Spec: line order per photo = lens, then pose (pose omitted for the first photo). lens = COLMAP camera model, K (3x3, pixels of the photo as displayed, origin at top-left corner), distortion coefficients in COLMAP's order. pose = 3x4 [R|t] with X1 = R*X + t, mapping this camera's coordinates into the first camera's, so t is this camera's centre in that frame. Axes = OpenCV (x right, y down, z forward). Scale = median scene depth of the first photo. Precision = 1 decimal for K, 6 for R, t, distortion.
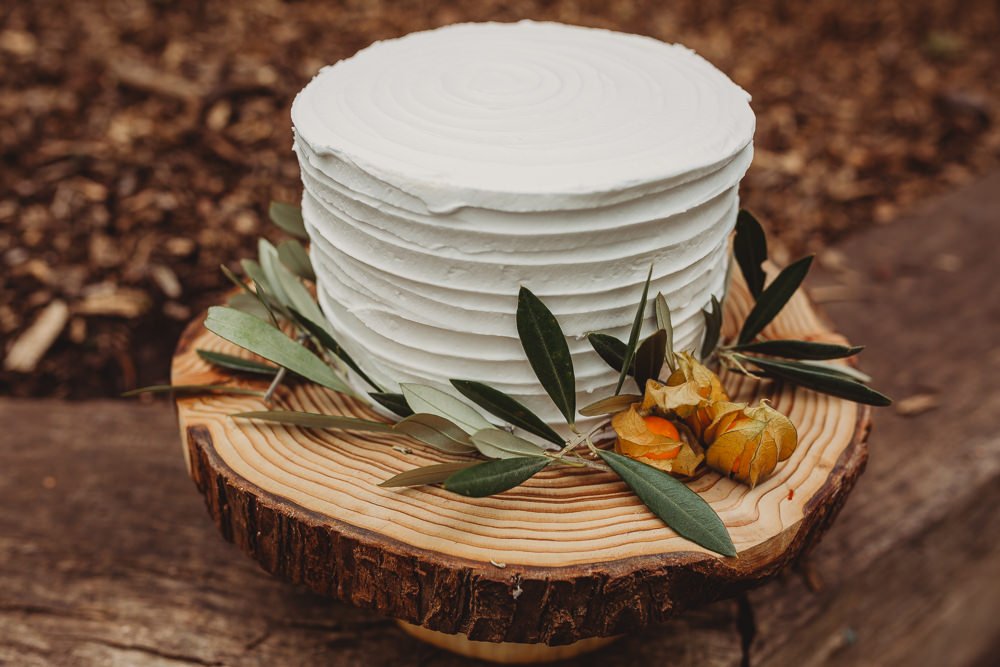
lens RADIAL K [[957.9, 0, 500.0], [0, 957.9, 333.5], [0, 0, 1]] dist [-0.077083, 0.129176]
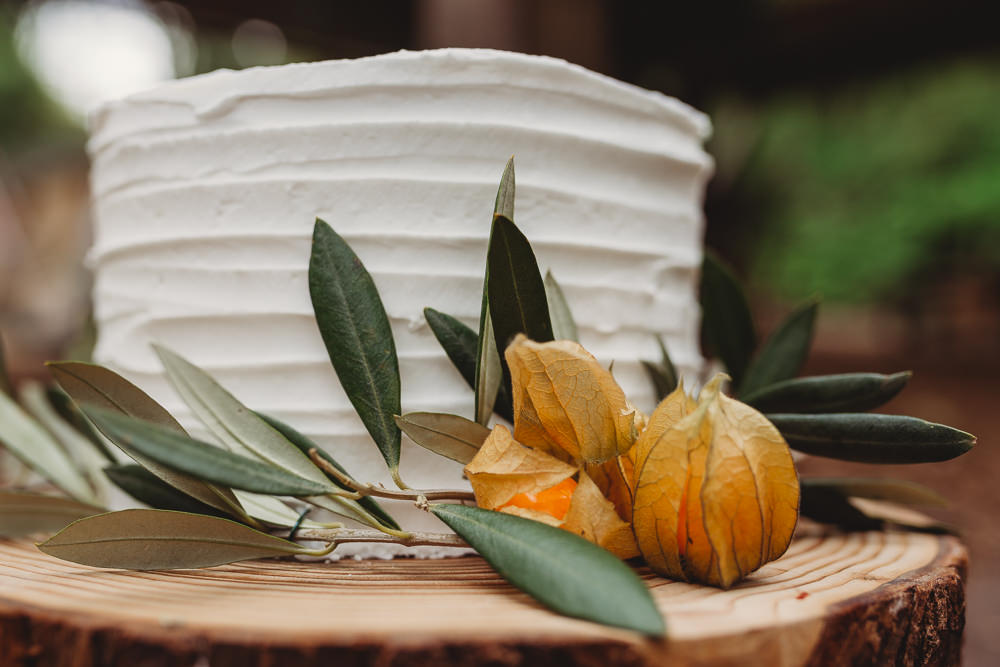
lens RADIAL K [[957.9, 0, 500.0], [0, 957.9, 333.5], [0, 0, 1]] dist [-0.077083, 0.129176]
pose [[0.995621, -0.001654, -0.093470, 0.200169], [-0.050127, 0.834511, -0.548706, 0.353690], [0.078909, 0.550988, 0.830774, 0.508048]]
